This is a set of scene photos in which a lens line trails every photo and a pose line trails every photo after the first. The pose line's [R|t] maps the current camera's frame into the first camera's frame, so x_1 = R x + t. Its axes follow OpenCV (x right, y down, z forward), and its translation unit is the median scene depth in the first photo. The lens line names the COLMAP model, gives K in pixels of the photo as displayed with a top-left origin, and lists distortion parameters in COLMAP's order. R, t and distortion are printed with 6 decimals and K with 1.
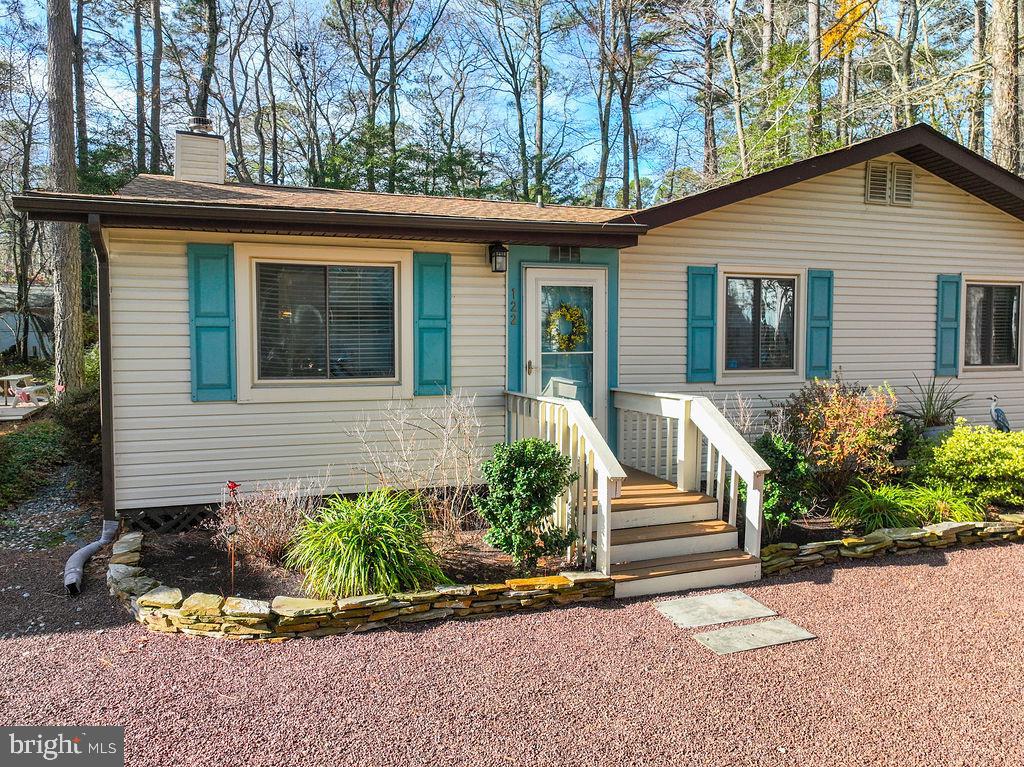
lens RADIAL K [[723.7, 0, 512.4], [0, 723.7, 377.2], [0, 0, 1]] dist [0.003505, 0.004116]
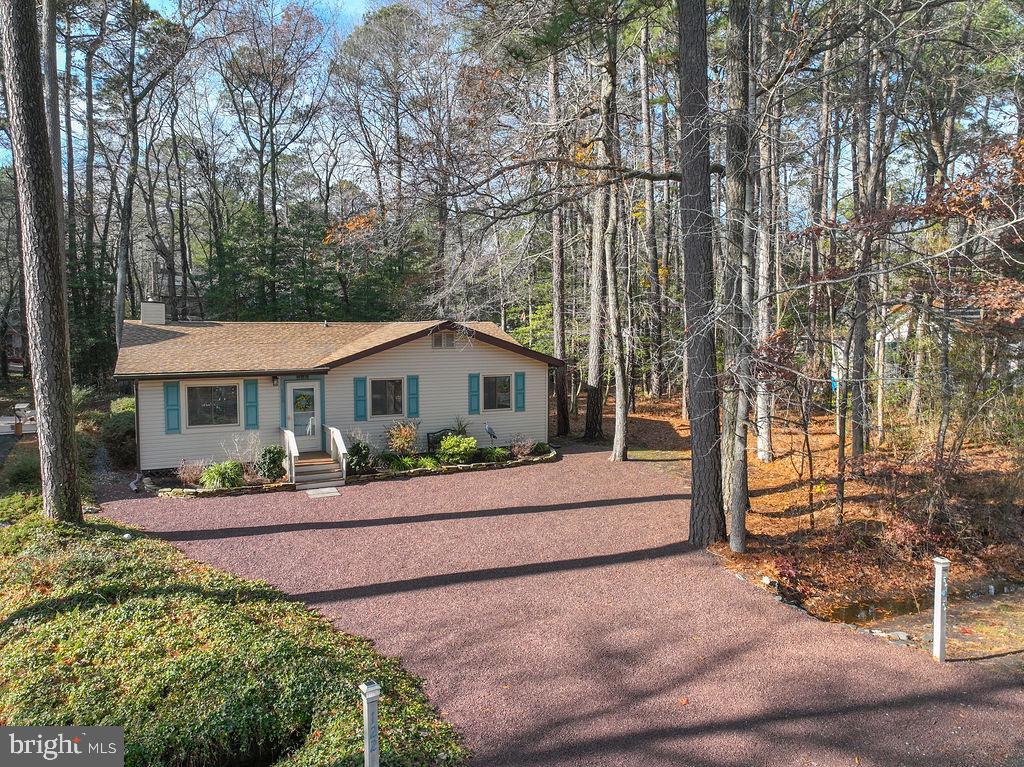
lens RADIAL K [[723.7, 0, 512.2], [0, 723.7, 379.7], [0, 0, 1]] dist [0.003505, 0.004116]
pose [[0.993246, -0.007854, 0.115759, 0.615412], [0.005482, 0.999769, 0.020798, -0.237039], [-0.115896, -0.020023, 0.993060, -2.066331]]
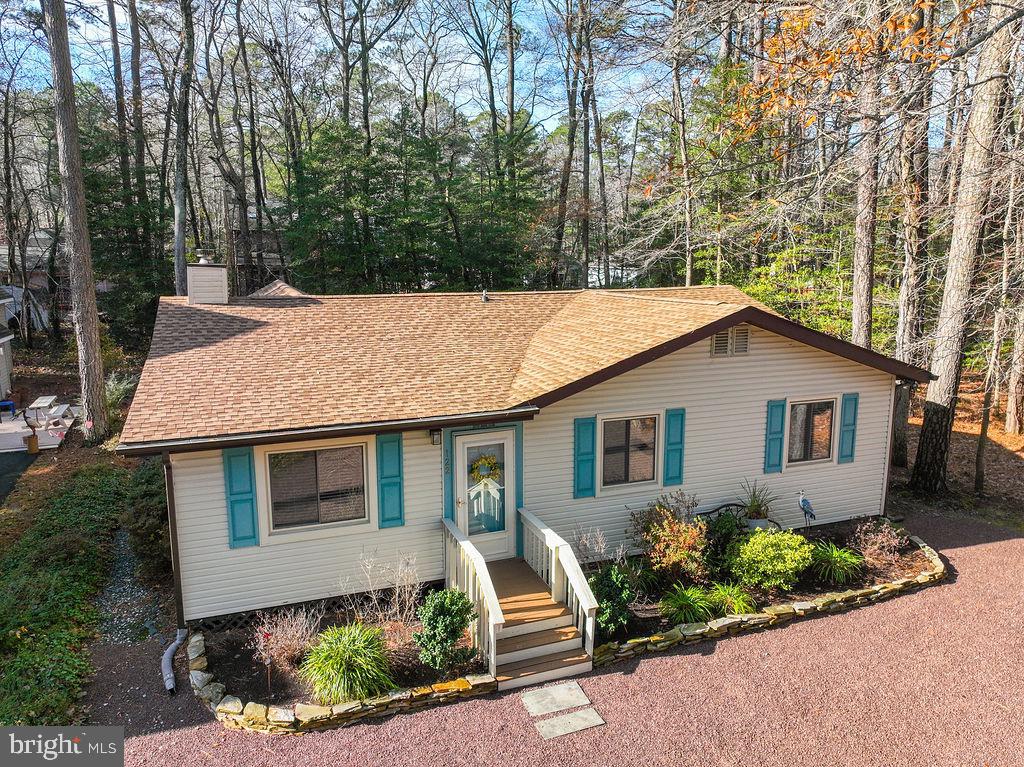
lens RADIAL K [[723.7, 0, 511.8], [0, 723.7, 377.2], [0, 0, 1]] dist [0.003505, 0.004116]
pose [[0.999762, -0.005981, 0.020965, 0.110522], [0.003454, 0.992943, 0.118539, -0.478482], [-0.021526, -0.118439, 0.992728, -0.451212]]
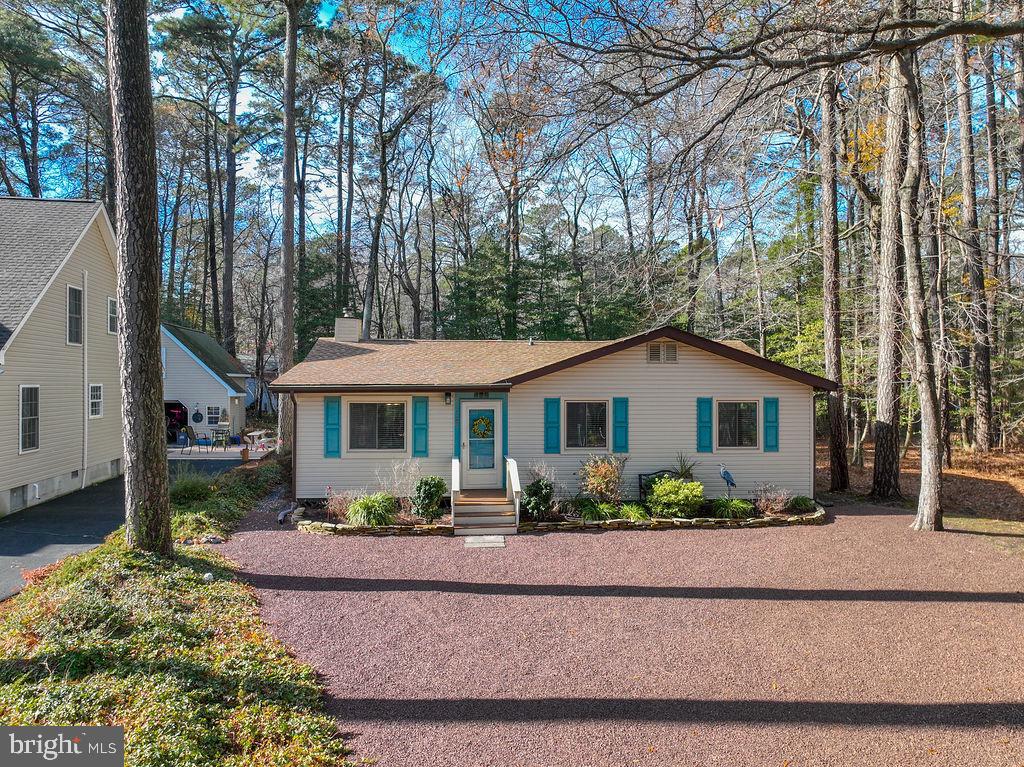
lens RADIAL K [[723.7, 0, 512.8], [0, 723.7, 378.2], [0, 0, 1]] dist [0.003505, 0.004116]
pose [[0.968515, 0.001161, -0.248954, 0.813677], [-0.015992, 0.998214, -0.057560, -0.105905], [0.248443, 0.059729, 0.966803, -1.286426]]
